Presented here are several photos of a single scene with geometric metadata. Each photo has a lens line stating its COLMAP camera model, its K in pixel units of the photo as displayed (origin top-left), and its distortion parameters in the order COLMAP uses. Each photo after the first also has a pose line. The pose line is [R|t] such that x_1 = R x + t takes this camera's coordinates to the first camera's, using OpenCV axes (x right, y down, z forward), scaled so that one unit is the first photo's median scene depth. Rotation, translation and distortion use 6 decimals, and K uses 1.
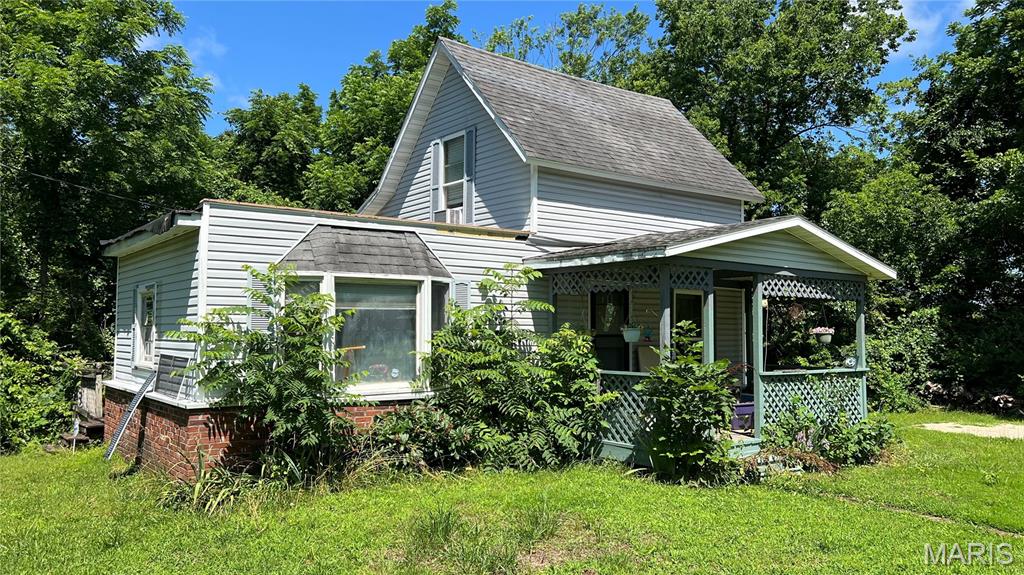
lens RADIAL K [[773.2, 0, 518.6], [0, 773.2, 298.1], [0, 0, 1]] dist [0.063803, -0.017087]
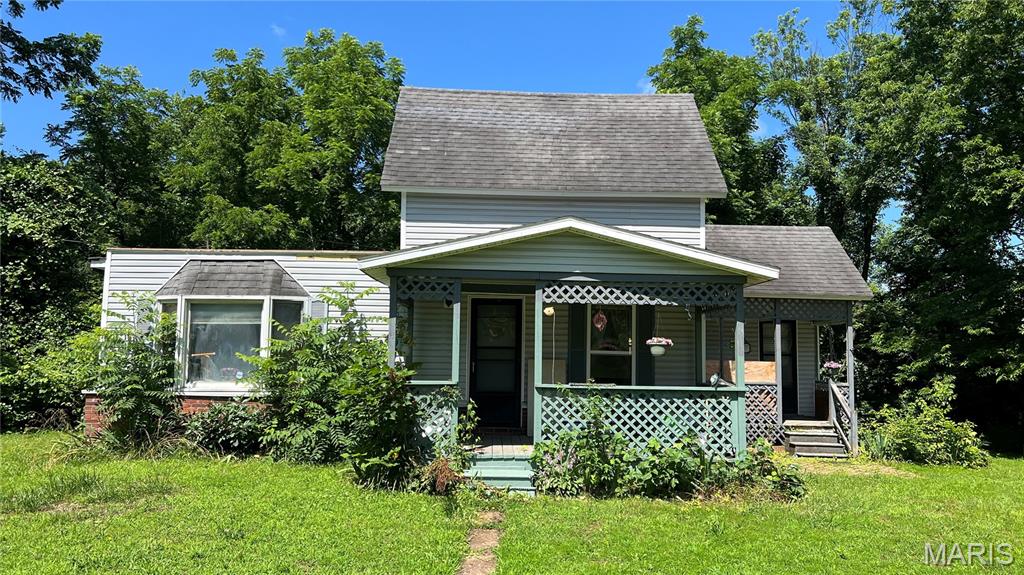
lens RADIAL K [[773.2, 0, 520.3], [0, 773.2, 286.1], [0, 0, 1]] dist [0.063803, -0.017087]
pose [[0.816459, -0.043363, -0.575773, 0.859800], [0.016353, 0.998513, -0.052012, 0.024785], [0.577172, 0.033049, 0.815954, 0.222056]]
